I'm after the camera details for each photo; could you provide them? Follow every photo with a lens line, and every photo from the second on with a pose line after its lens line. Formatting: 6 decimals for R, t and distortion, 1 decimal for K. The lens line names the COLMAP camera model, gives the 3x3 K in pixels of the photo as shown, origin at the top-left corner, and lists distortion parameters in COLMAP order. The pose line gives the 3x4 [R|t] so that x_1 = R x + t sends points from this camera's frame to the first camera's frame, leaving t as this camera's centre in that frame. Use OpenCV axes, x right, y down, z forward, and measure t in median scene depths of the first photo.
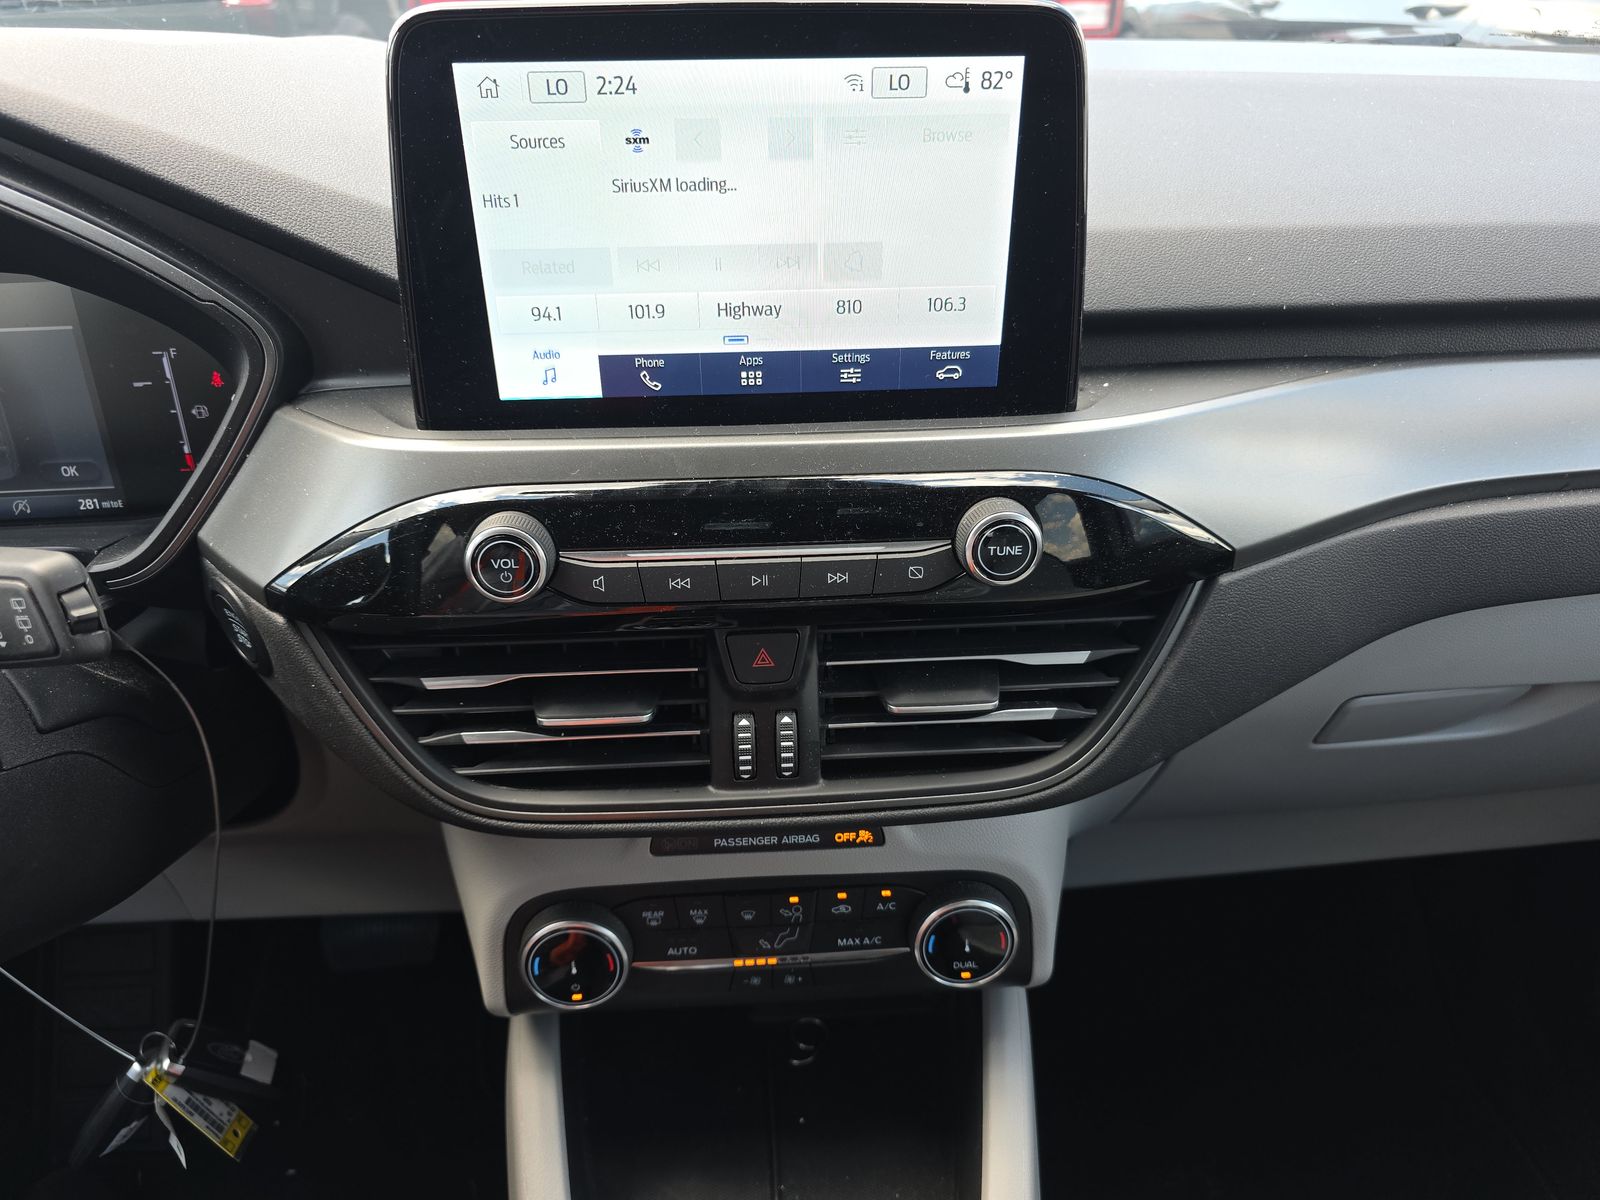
lens RADIAL K [[1080.5, 0, 800.0], [0, 1080.5, 600.0], [0, 0, 1]] dist [0.072643, -0.075048]
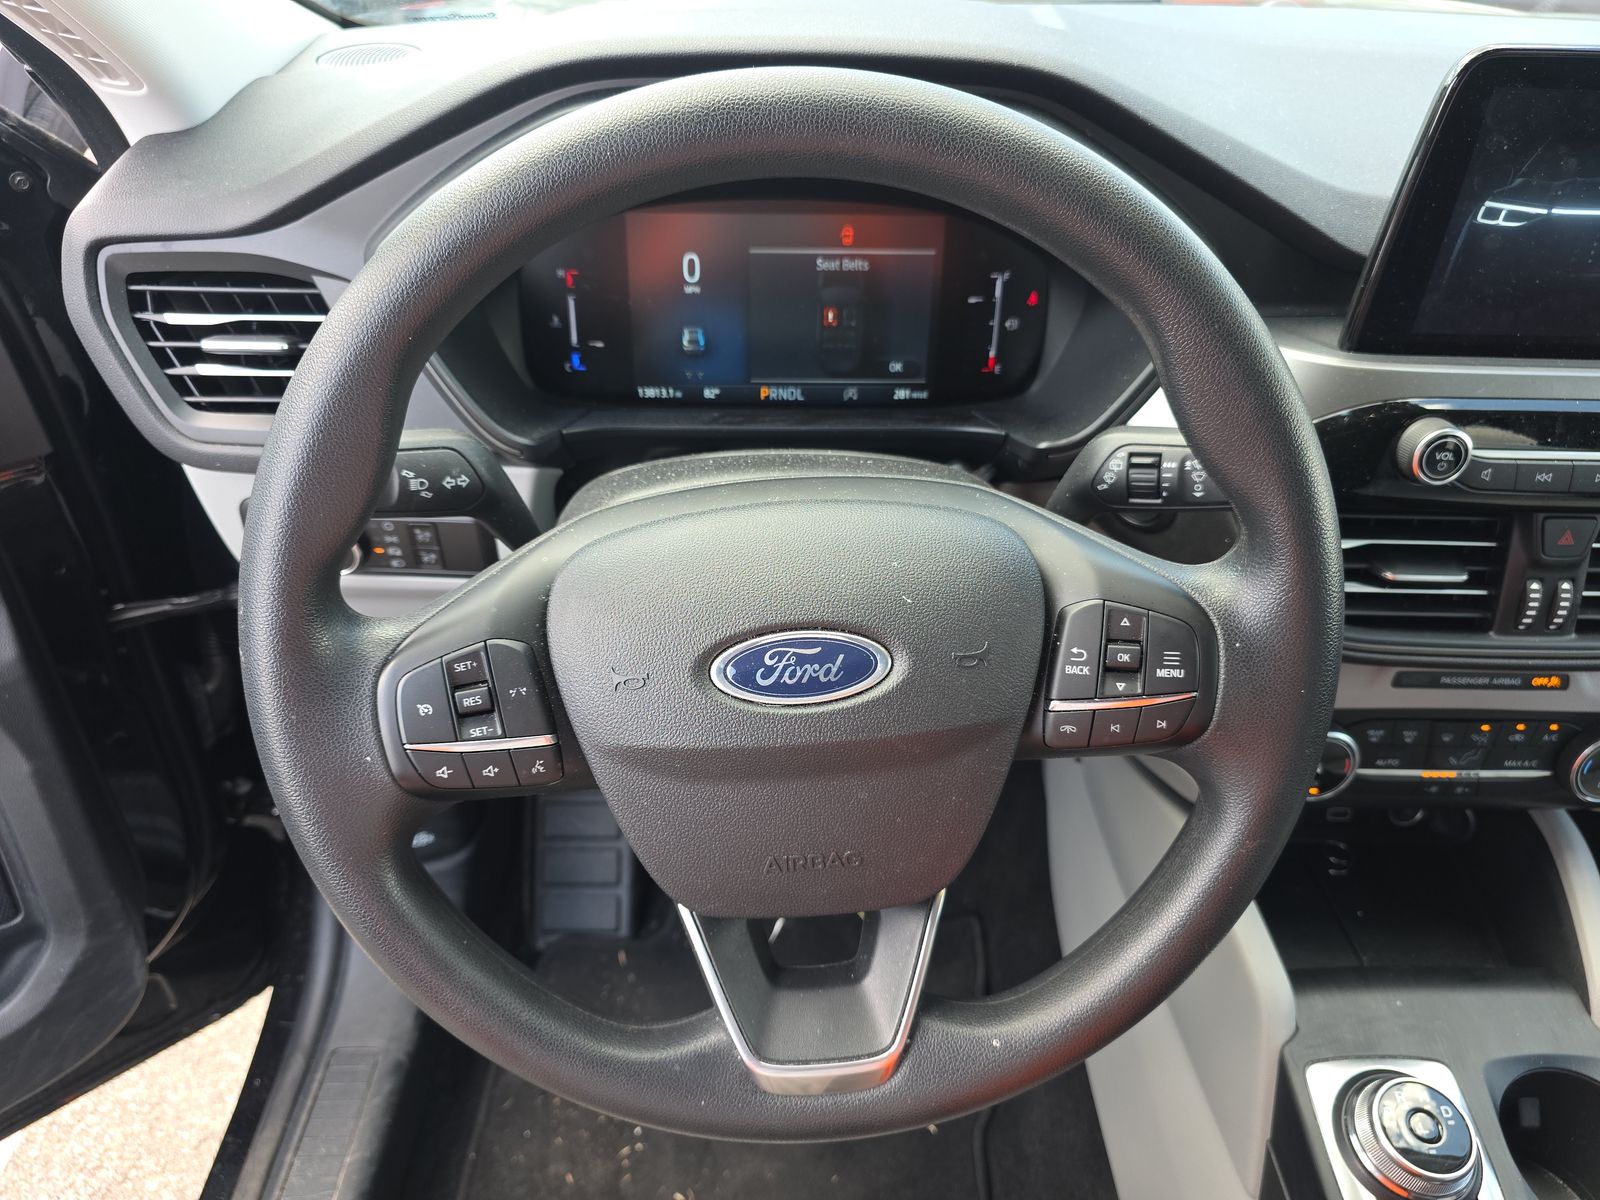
lens RADIAL K [[1080.5, 0, 800.0], [0, 1080.5, 600.0], [0, 0, 1]] dist [0.072643, -0.075048]
pose [[0.998639, 0.050556, -0.012813, -0.809303], [-0.049200, 0.994708, 0.090199, 0.046898], [0.017306, -0.089446, 0.995841, -0.301148]]
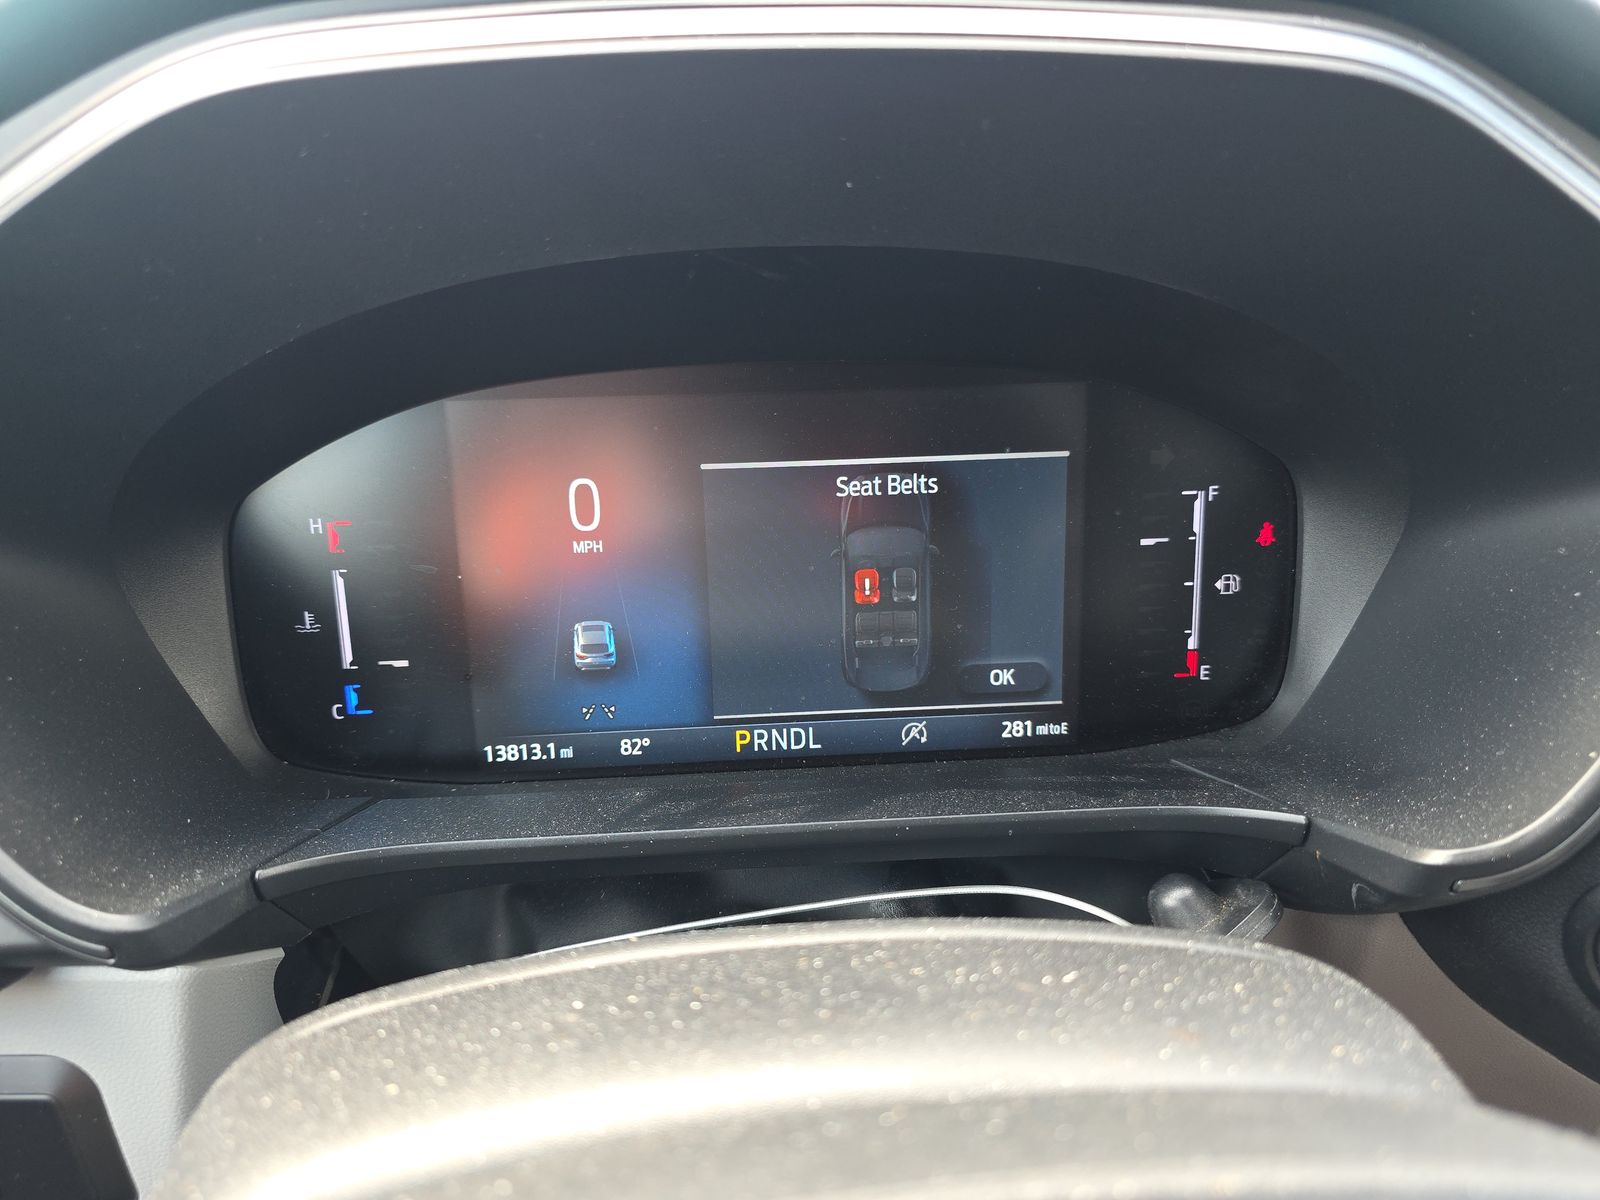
lens RADIAL K [[1080.5, 0, 800.0], [0, 1080.5, 600.0], [0, 0, 1]] dist [0.072643, -0.075048]
pose [[0.999988, -0.002277, -0.004248, -0.845372], [0.001446, 0.982490, -0.186312, -0.048168], [0.004598, 0.186304, 0.982481, 0.405122]]
